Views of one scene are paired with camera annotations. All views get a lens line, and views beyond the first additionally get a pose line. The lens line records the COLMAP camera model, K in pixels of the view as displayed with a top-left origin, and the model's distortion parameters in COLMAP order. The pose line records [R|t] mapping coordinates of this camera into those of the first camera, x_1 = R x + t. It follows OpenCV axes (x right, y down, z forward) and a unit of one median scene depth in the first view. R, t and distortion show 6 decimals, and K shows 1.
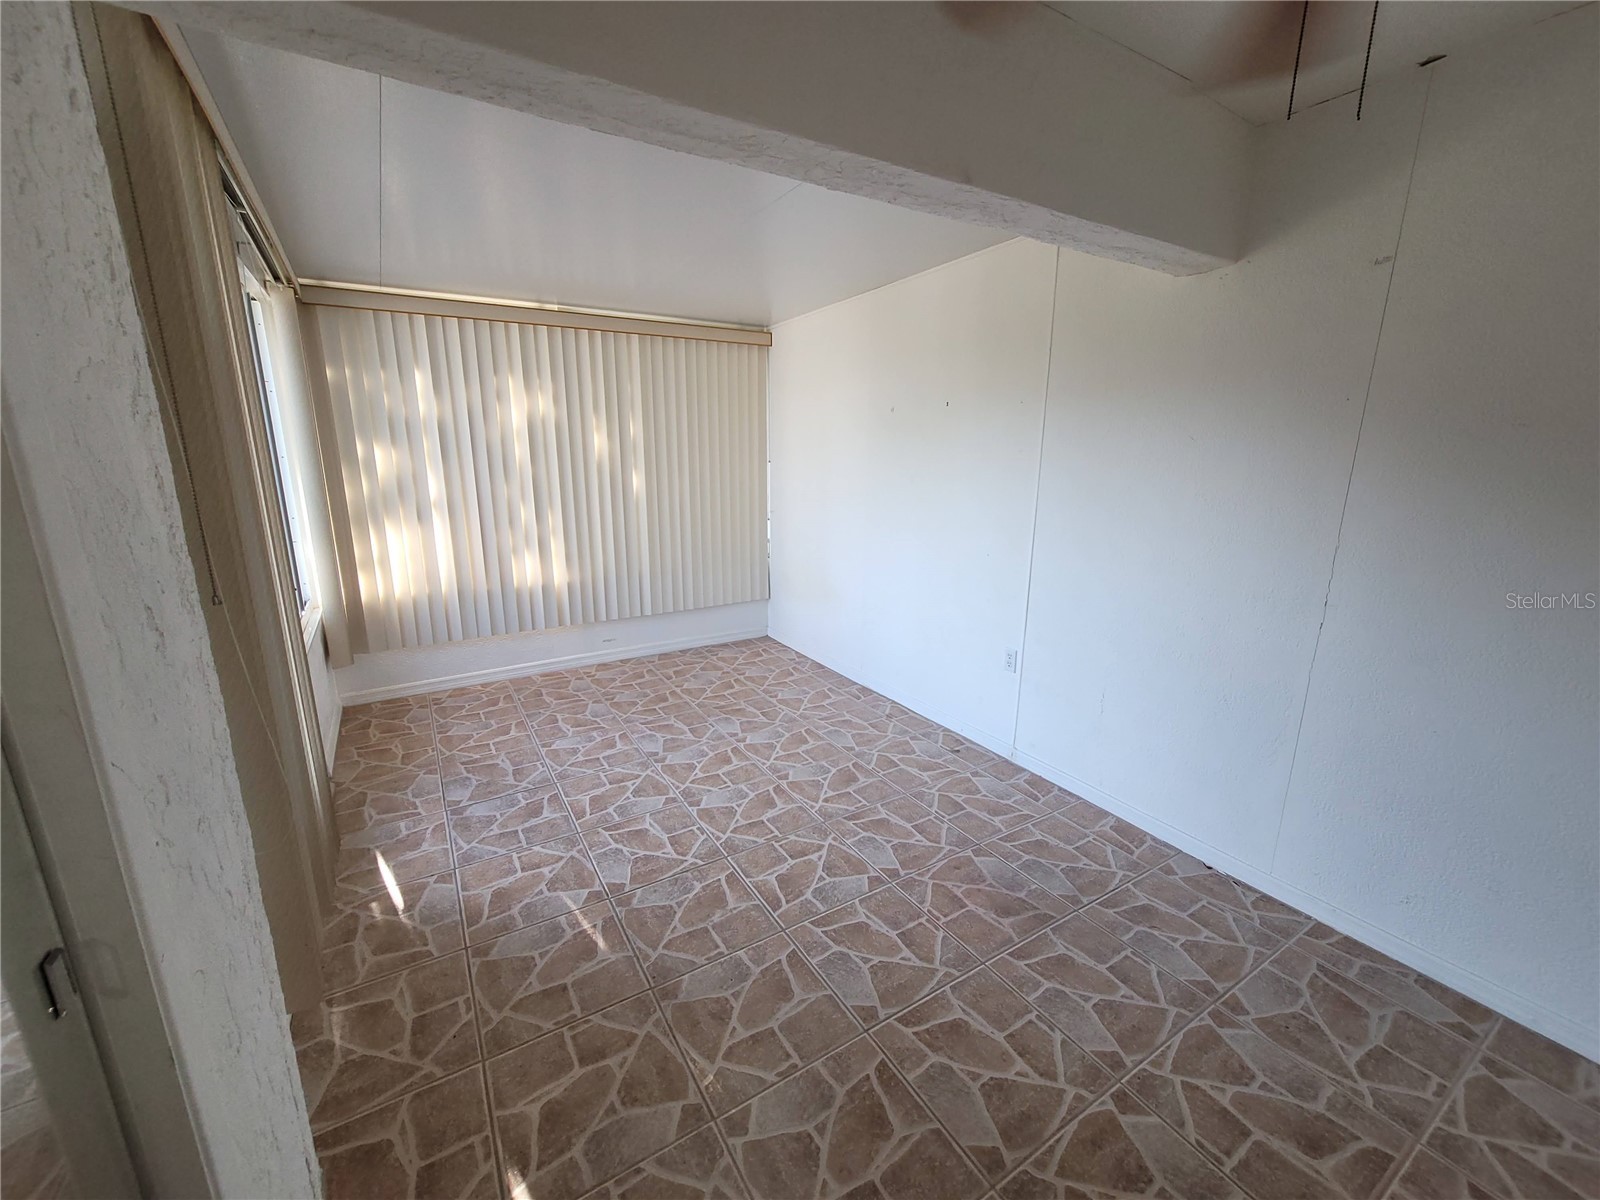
lens RADIAL K [[652.4, 0, 802.4], [0, 652.4, 598.4], [0, 0, 1]] dist [-0.000121, 0.000234]
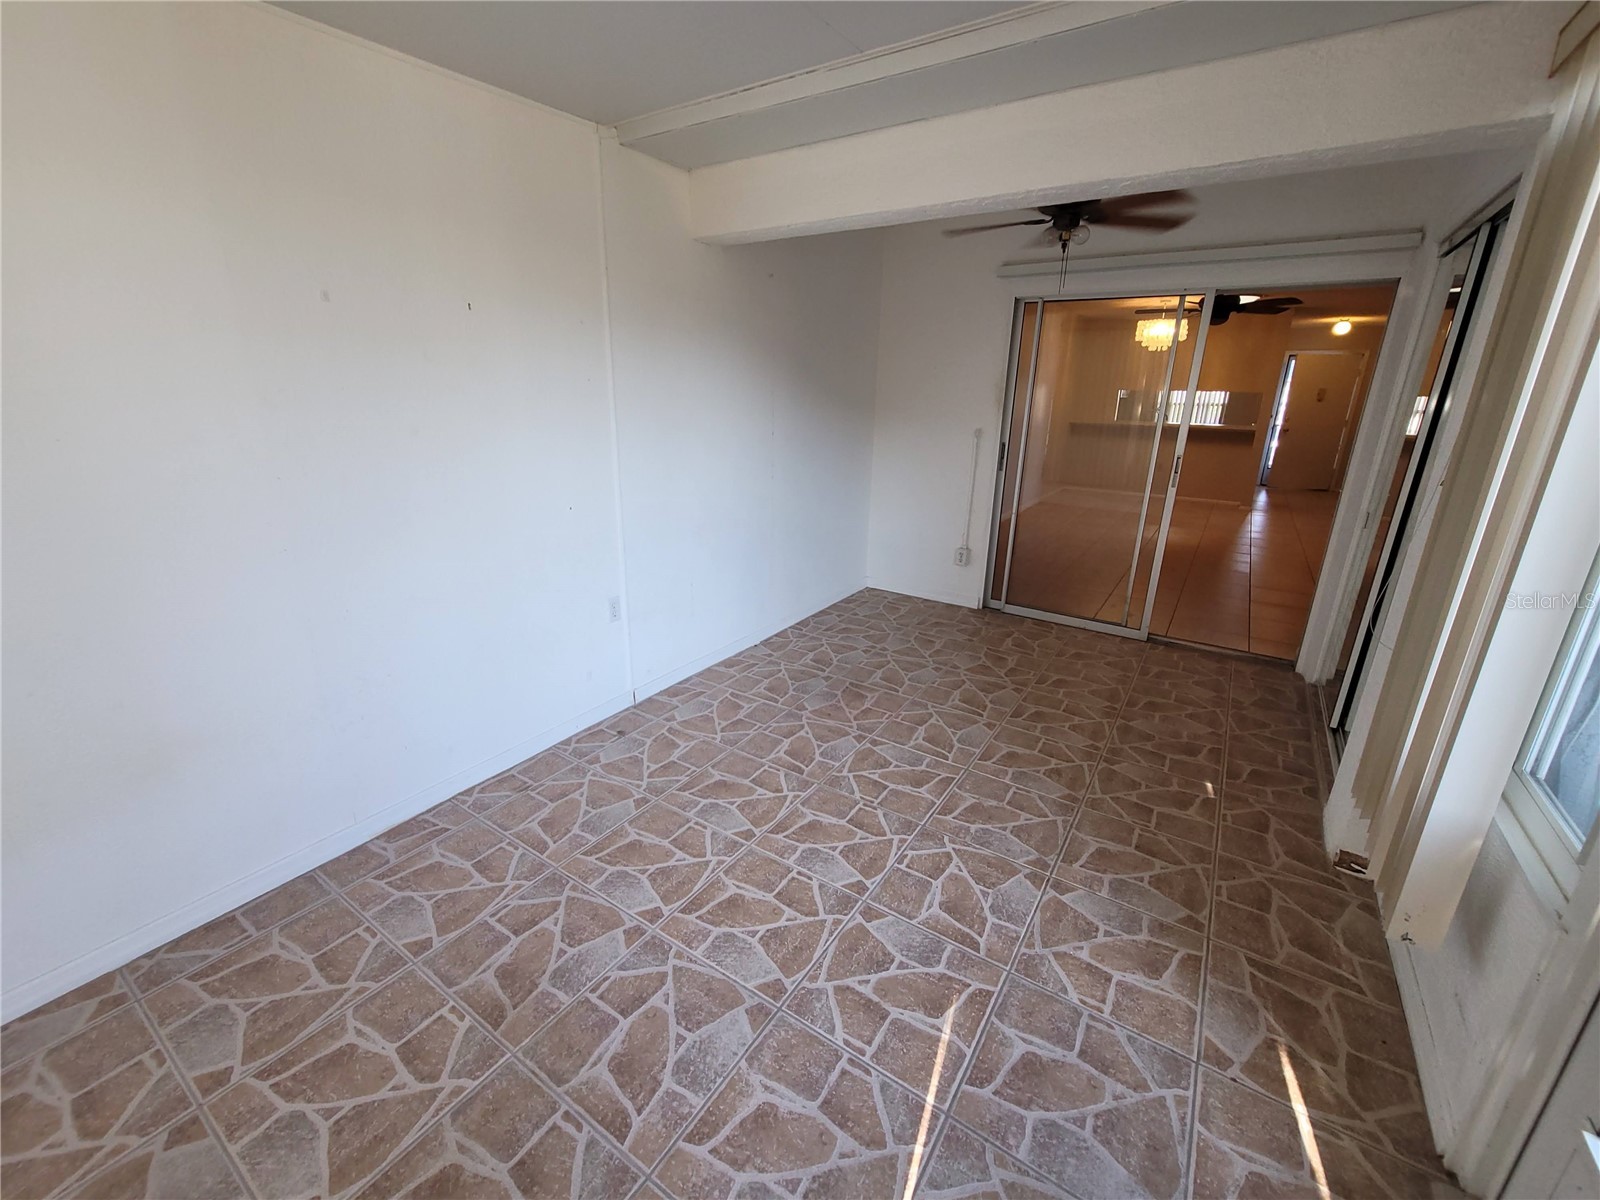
lens RADIAL K [[659.8, 0, 808.6], [0, 659.8, 590.3], [0, 0, 1]] dist [-0.001988, 0.000480]
pose [[-0.430473, -0.279870, 0.858118, -0.643336], [0.193638, 0.899943, 0.390649, -0.259924], [-0.881588, 0.334328, -0.333208, 1.133333]]
